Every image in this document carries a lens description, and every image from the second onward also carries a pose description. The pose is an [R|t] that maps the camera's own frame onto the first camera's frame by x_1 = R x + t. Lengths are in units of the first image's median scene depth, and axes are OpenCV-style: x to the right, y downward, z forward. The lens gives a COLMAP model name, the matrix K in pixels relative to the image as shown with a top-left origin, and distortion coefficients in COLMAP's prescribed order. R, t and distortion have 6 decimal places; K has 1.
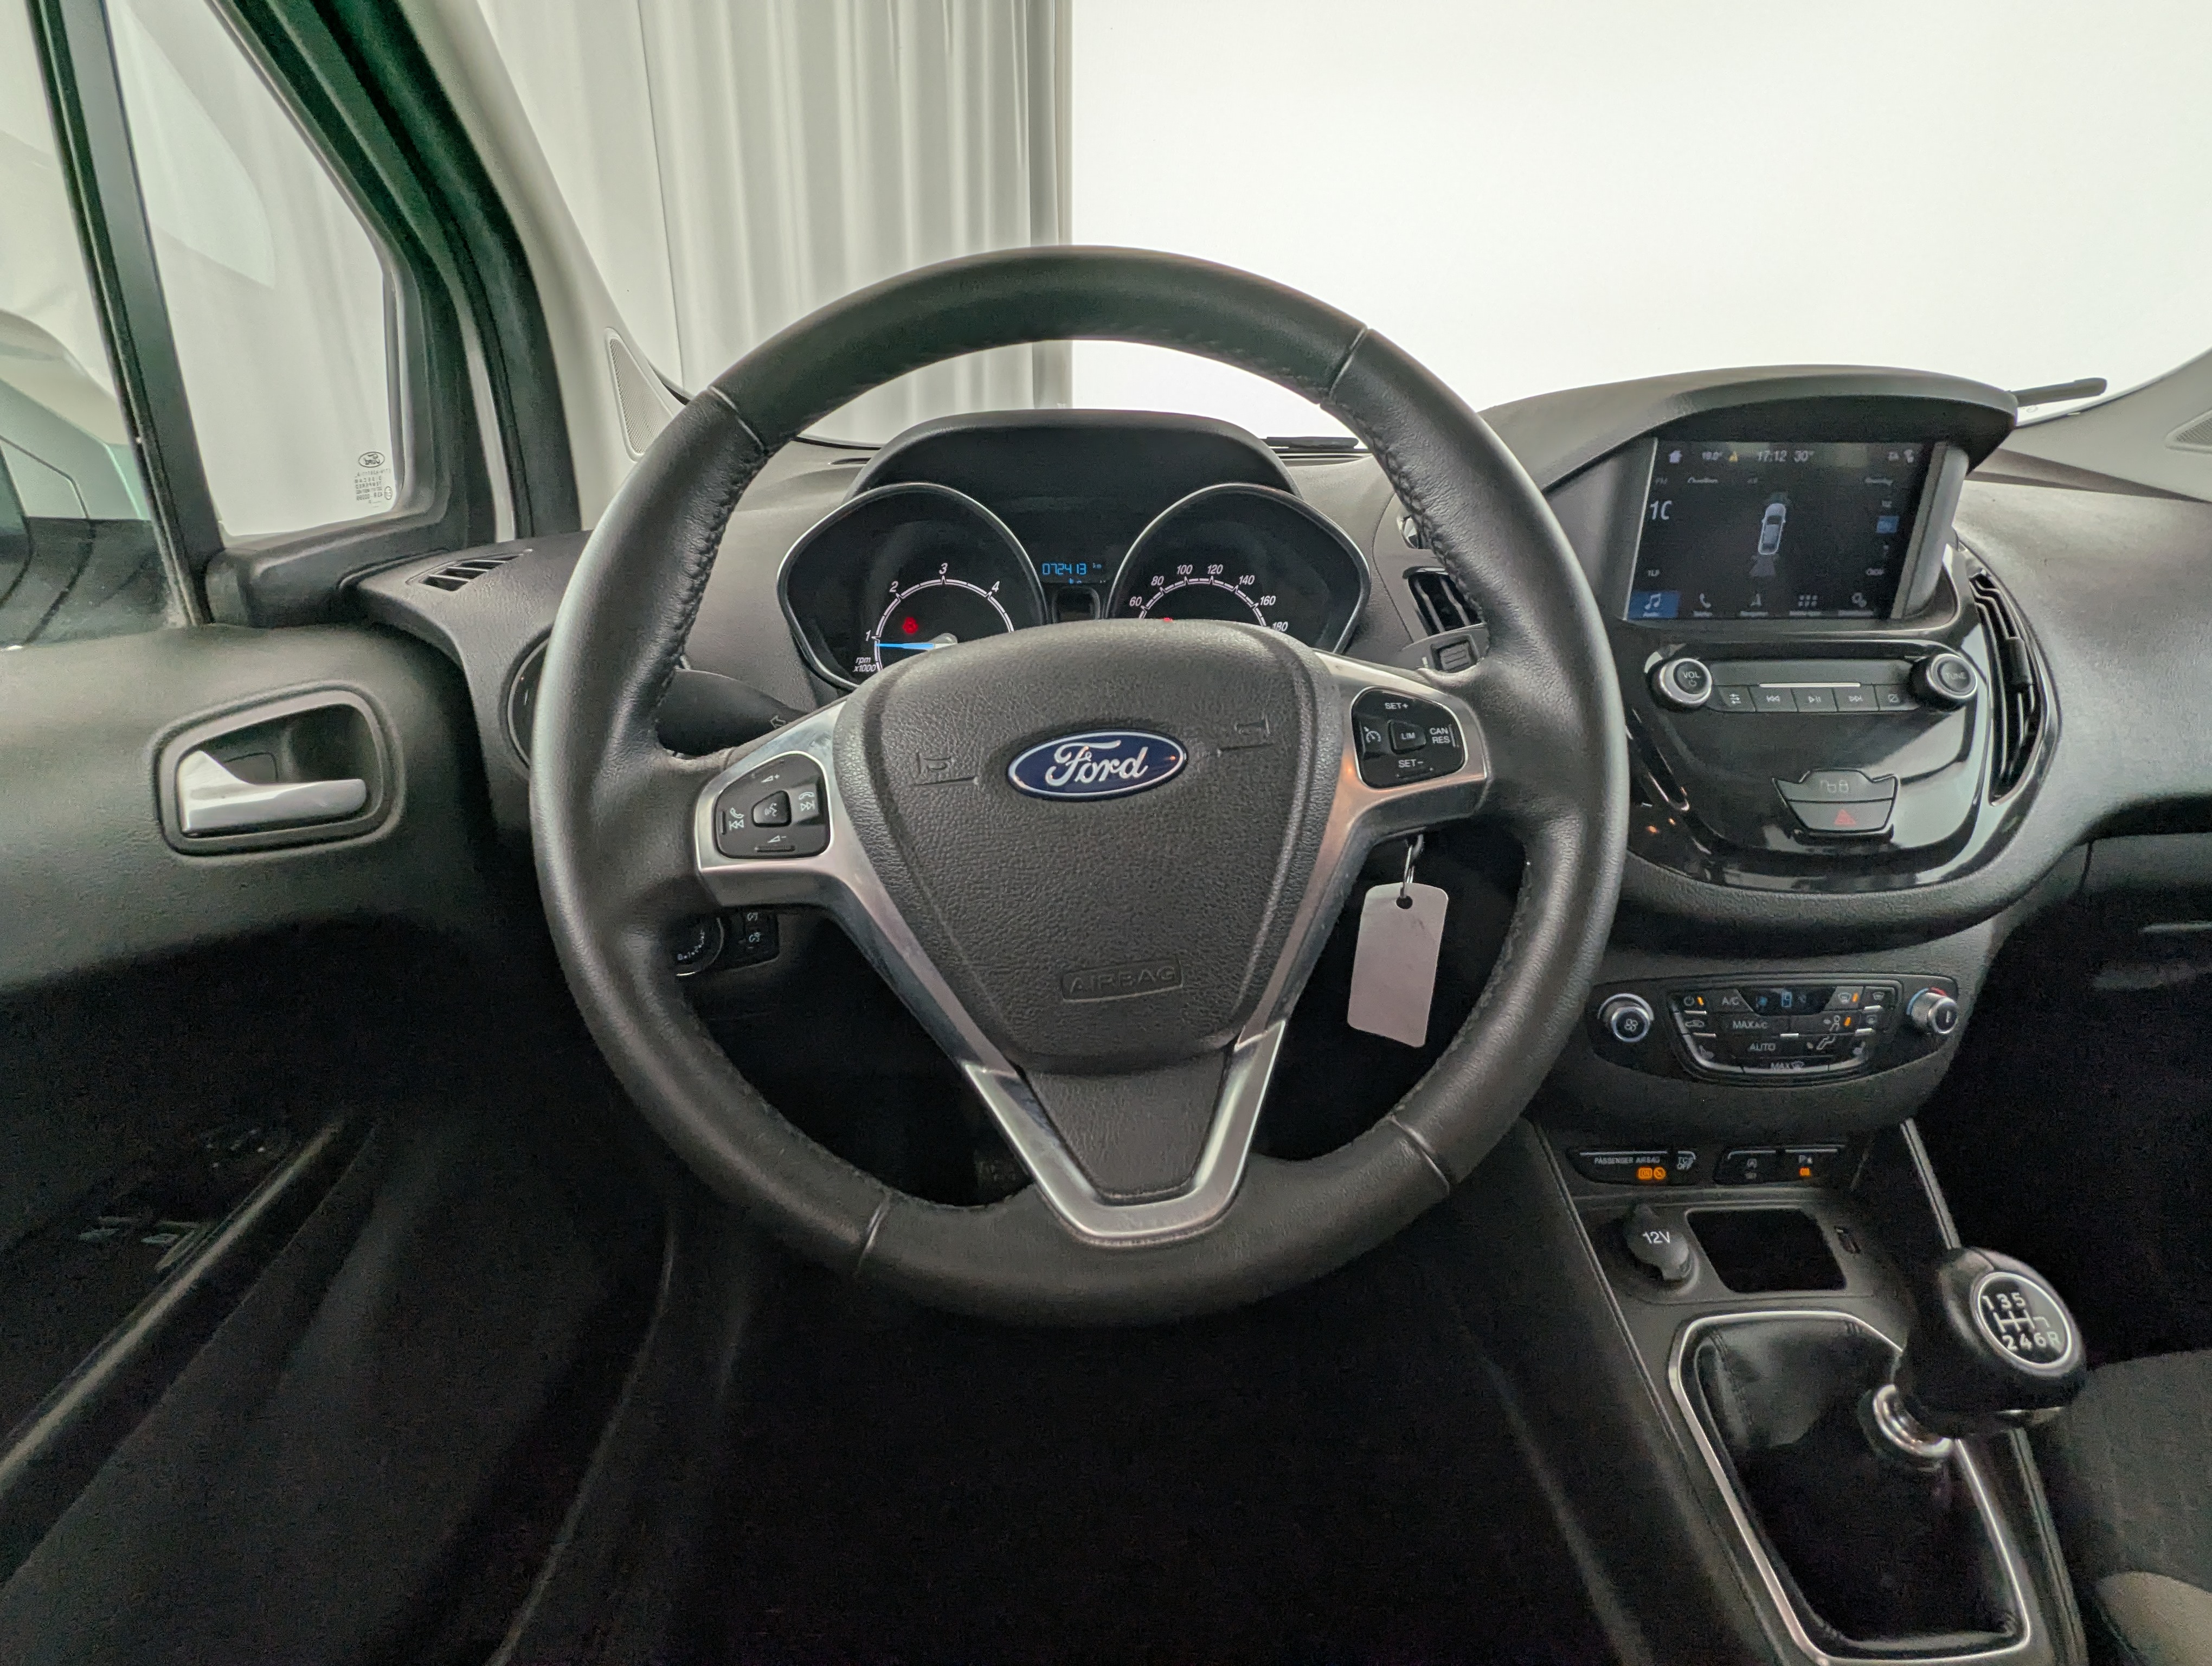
lens RADIAL K [[1055.6, 0, 1106.0], [0, 1055.6, 833.0], [0, 0, 1]] dist [0.000652, 0.001457]
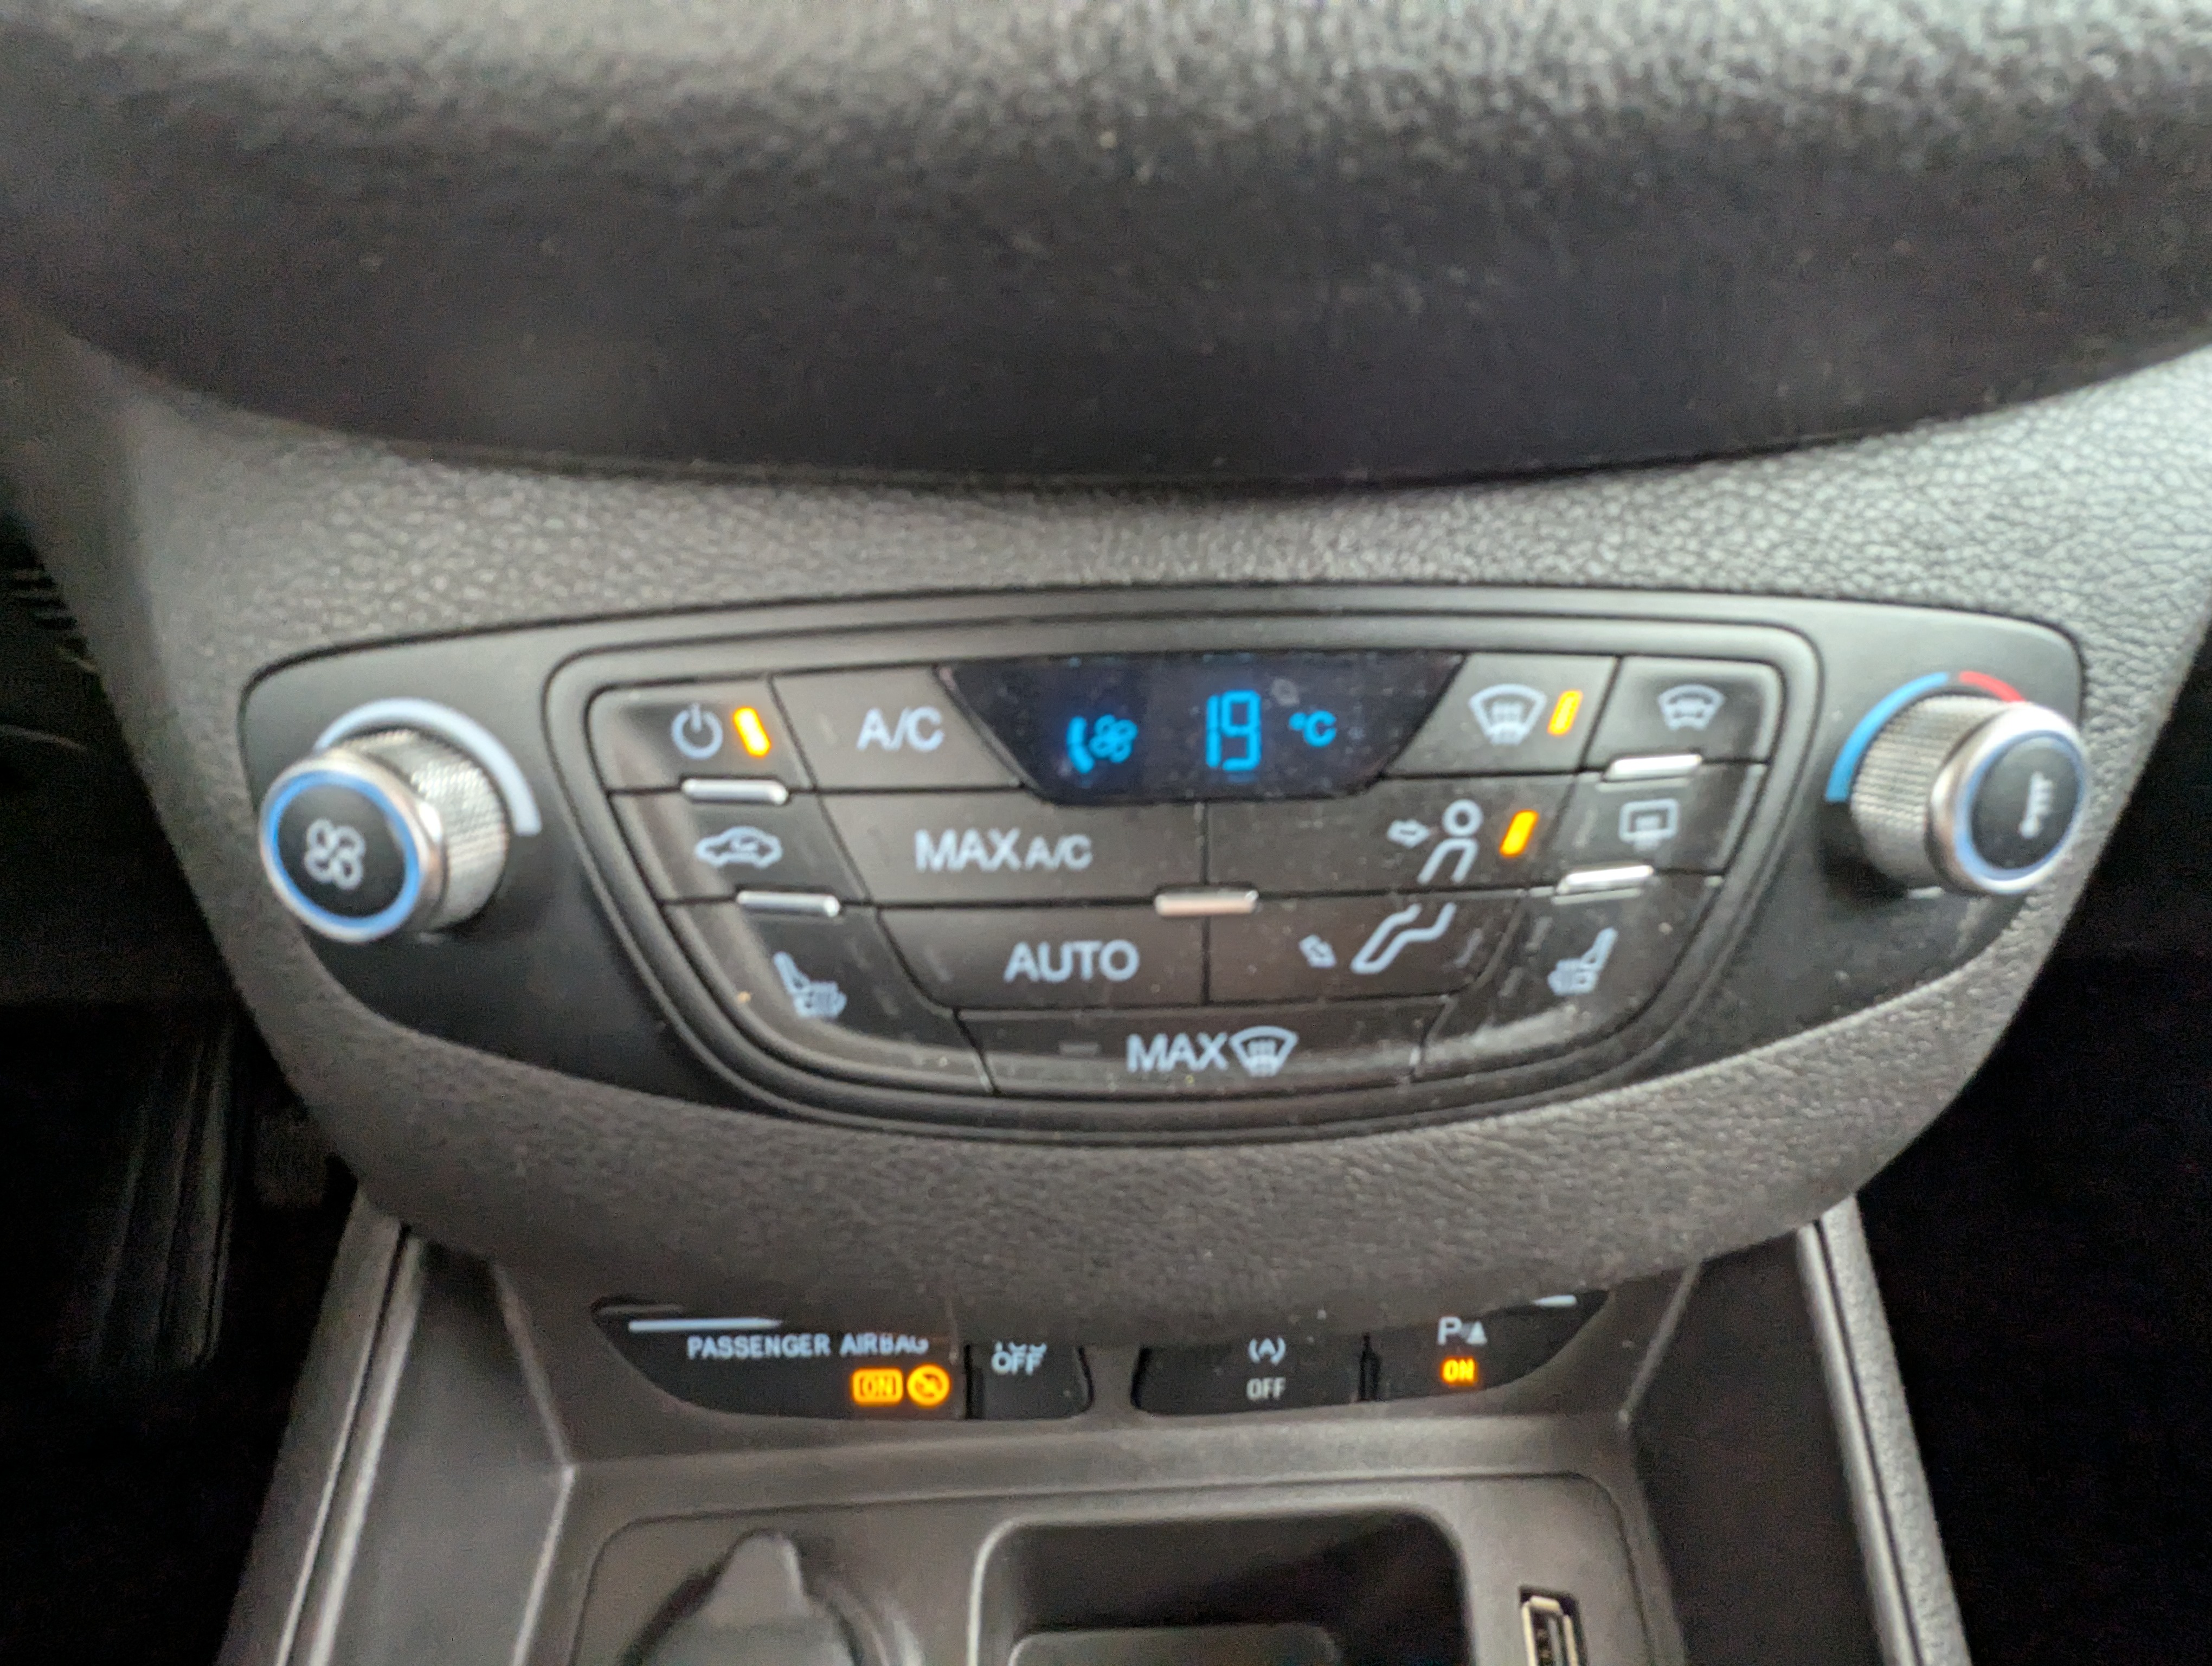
lens RADIAL K [[1055.6, 0, 1106.0], [0, 1055.6, 833.0], [0, 0, 1]] dist [0.000652, 0.001457]
pose [[0.999752, -0.006576, -0.021253, 0.585425], [0.008978, 0.993331, 0.114943, 0.144421], [0.020355, -0.115106, 0.993145, 0.745299]]
